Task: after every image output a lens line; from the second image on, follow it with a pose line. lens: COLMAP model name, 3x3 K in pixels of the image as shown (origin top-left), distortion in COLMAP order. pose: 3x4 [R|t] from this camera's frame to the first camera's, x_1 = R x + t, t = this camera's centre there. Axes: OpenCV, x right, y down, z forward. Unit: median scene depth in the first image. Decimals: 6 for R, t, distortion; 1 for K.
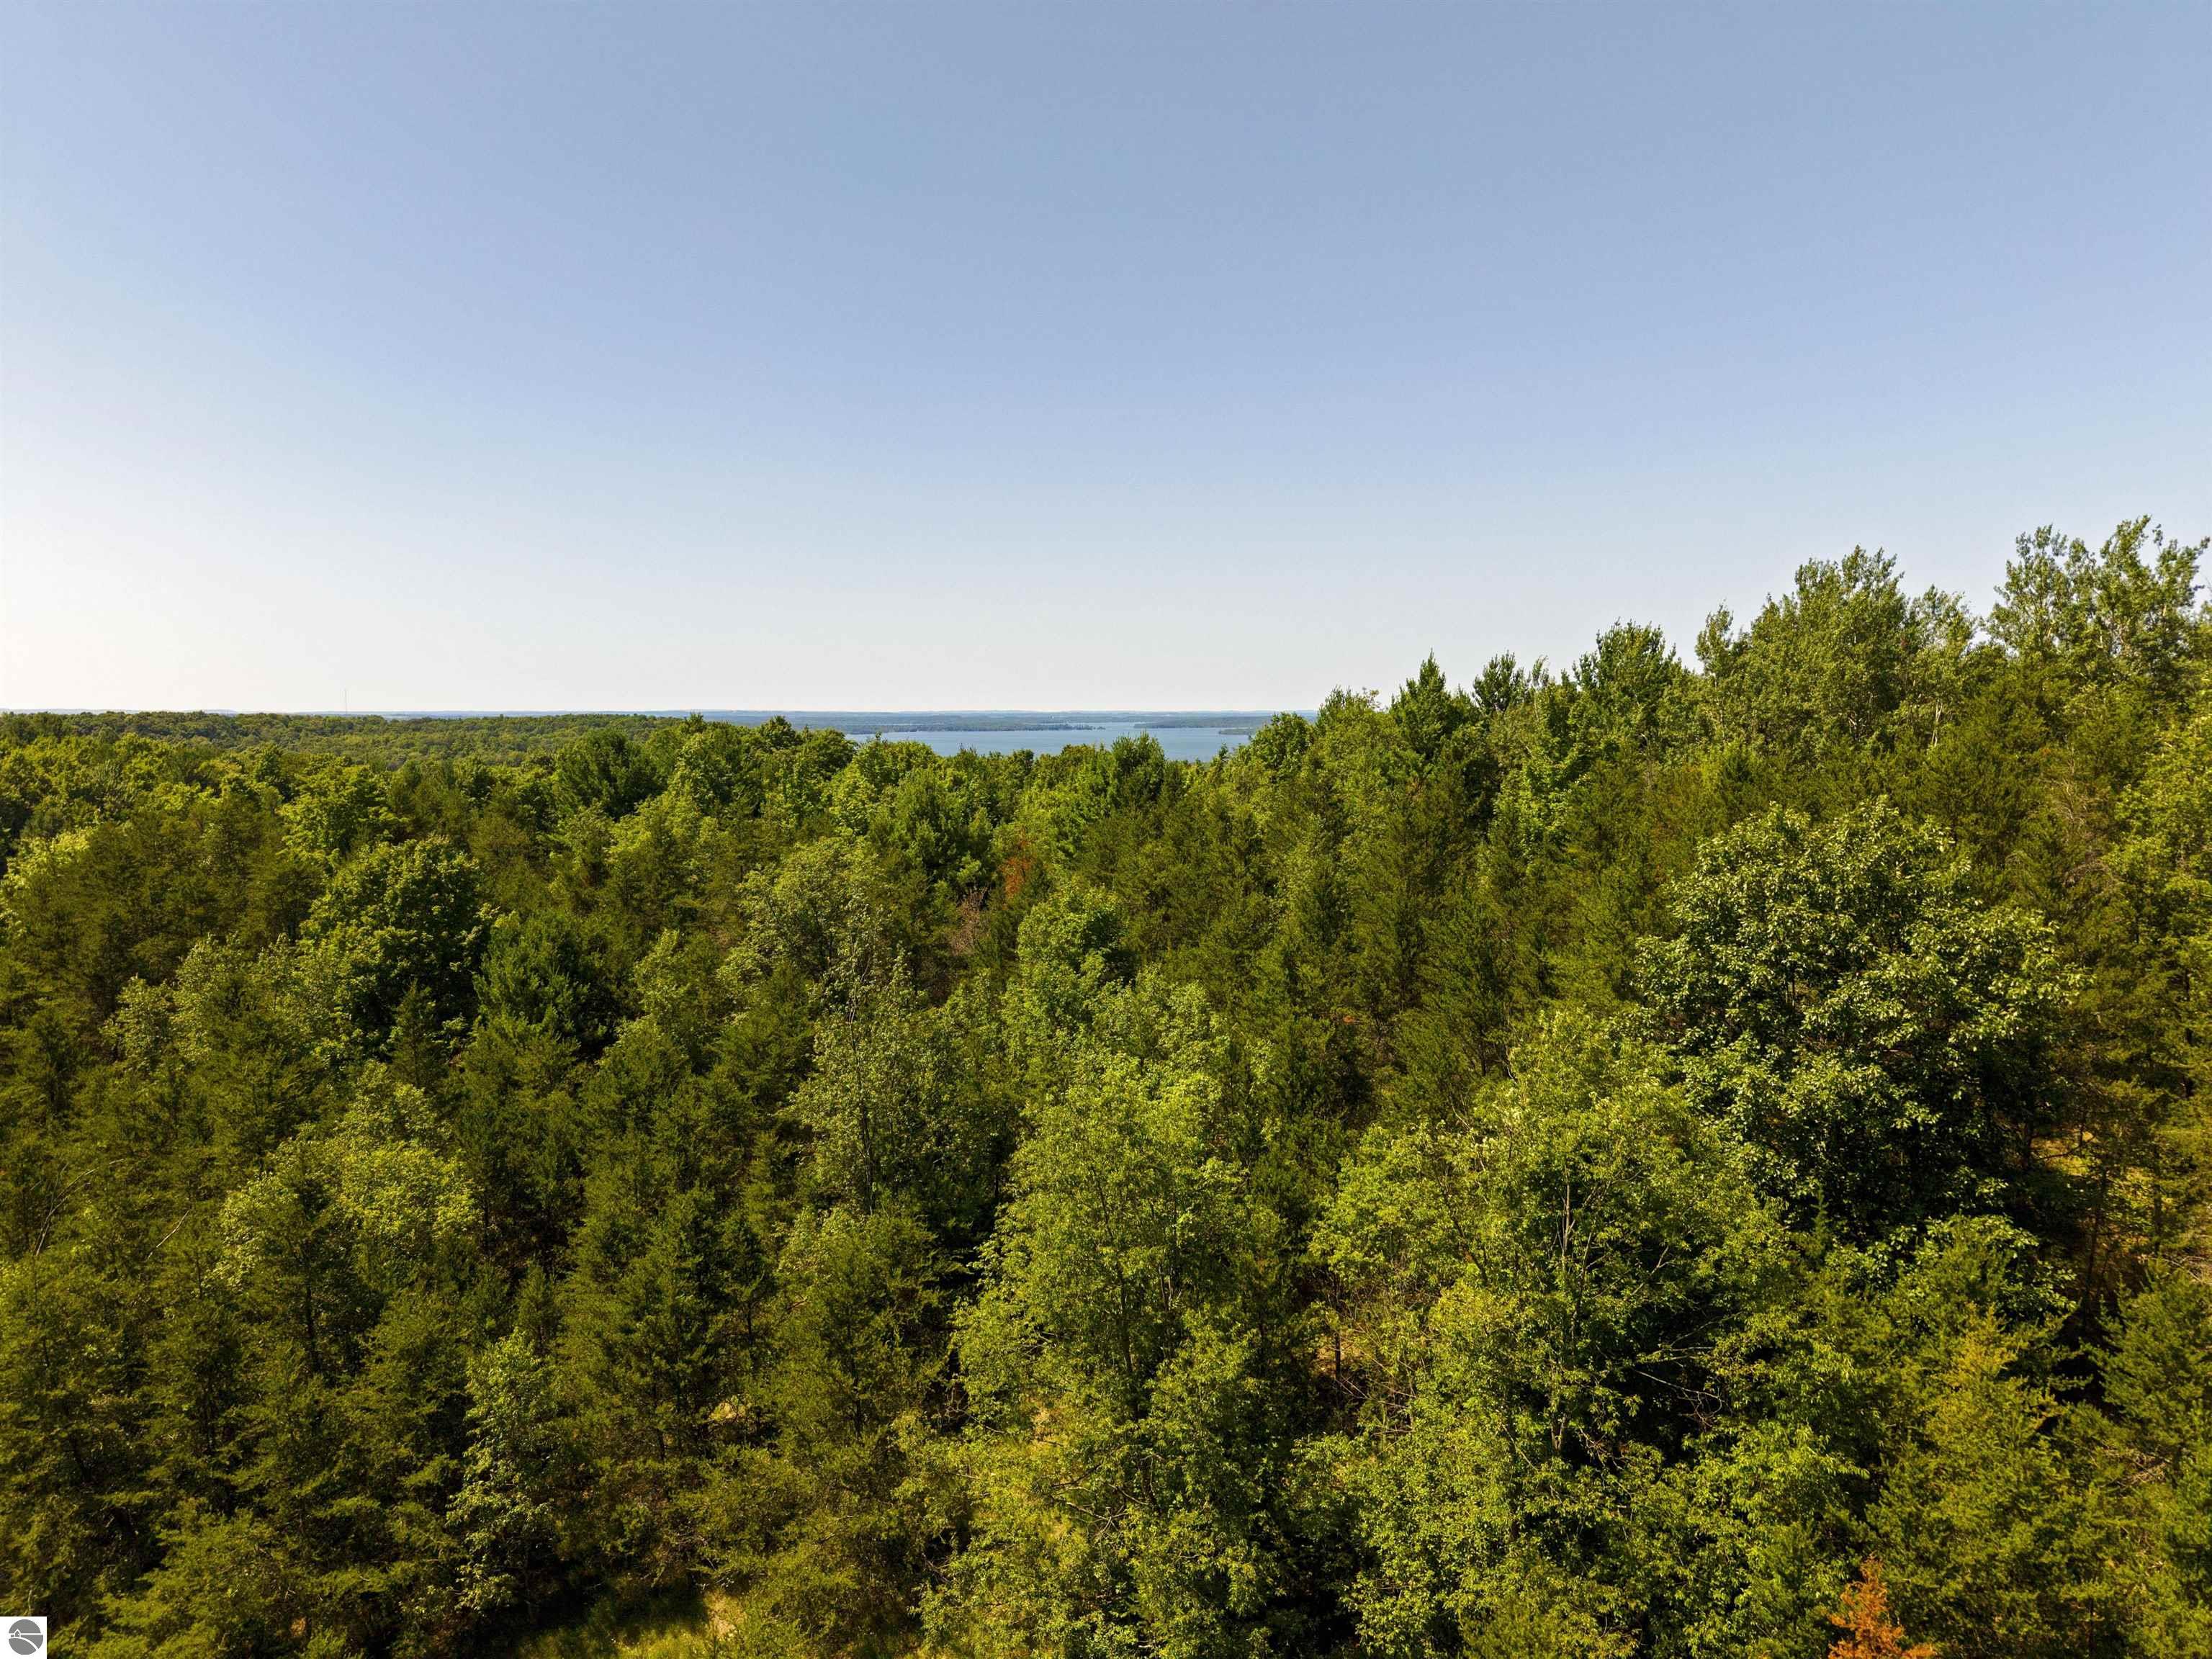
lens RADIAL K [[1473.3, 0, 1087.0], [0, 1473.3, 829.8], [0, 0, 1]] dist [-0.017129, 0.006218]
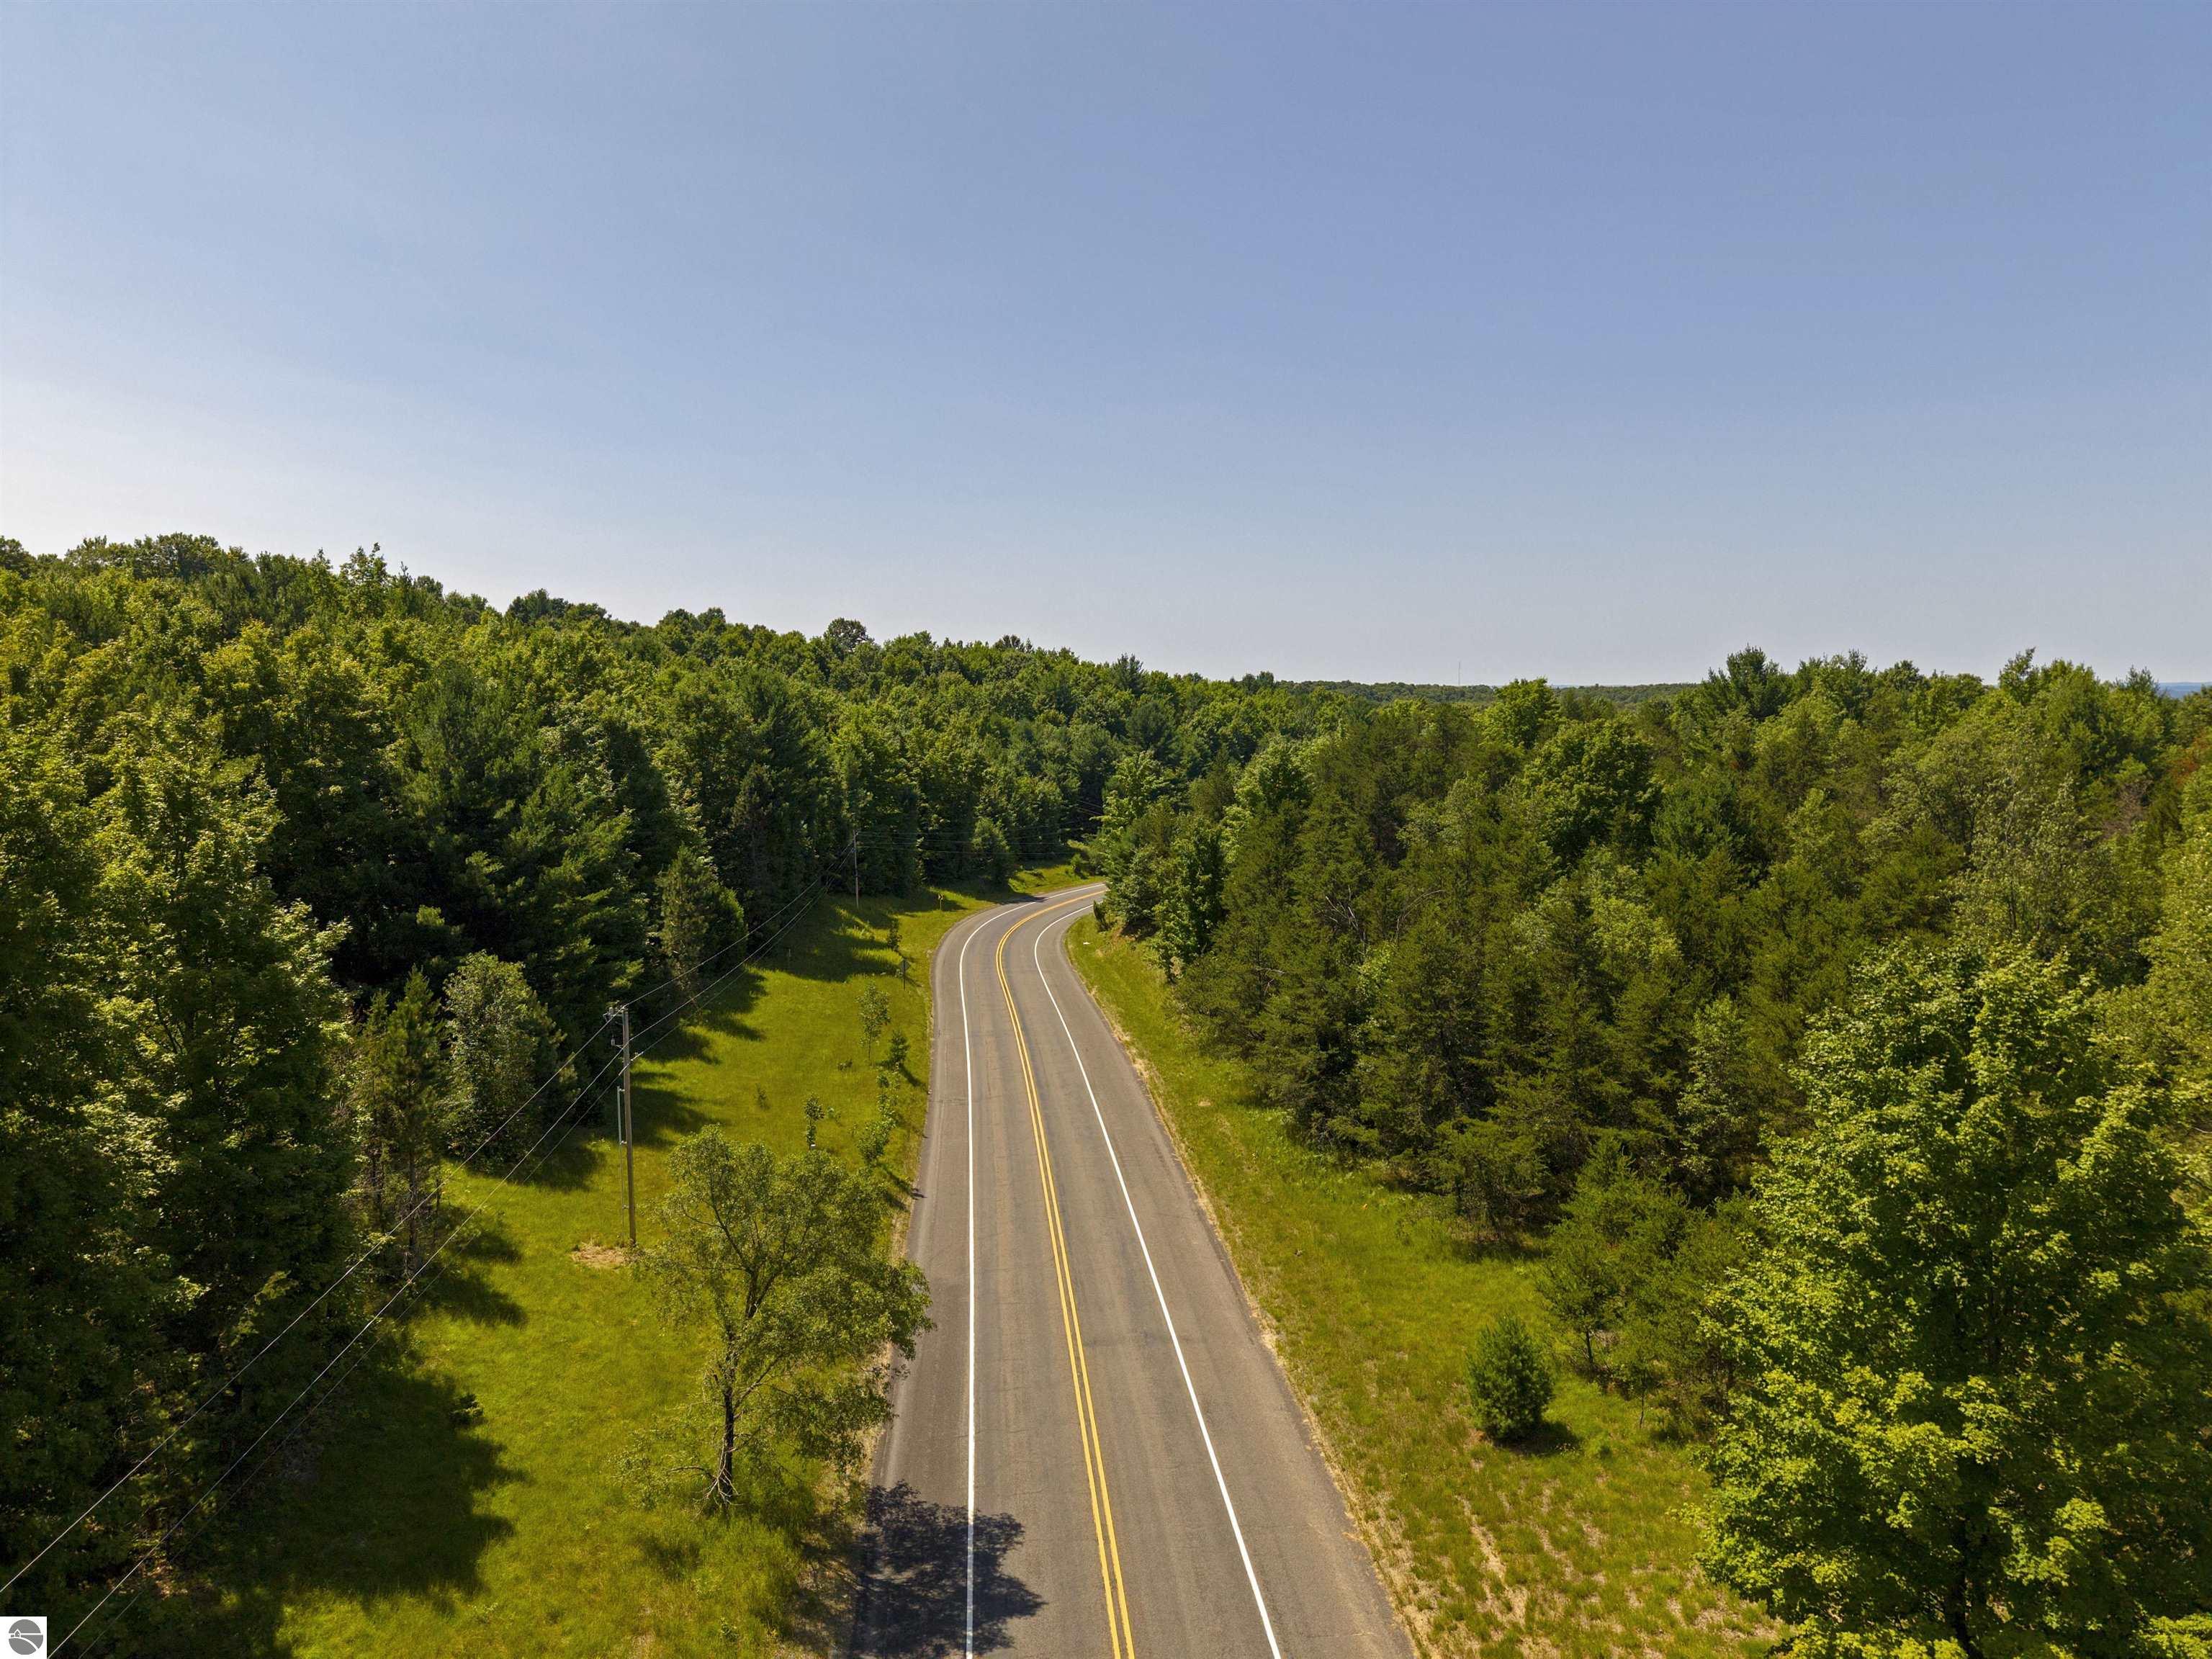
lens RADIAL K [[1473.3, 0, 1087.0], [0, 1473.3, 829.8], [0, 0, 1]] dist [-0.017129, 0.006218]
pose [[0.763998, 0.055553, -0.642822, 0.024158], [-0.047831, 0.998422, 0.029437, 0.087940], [0.643443, 0.008257, 0.765450, -0.267057]]
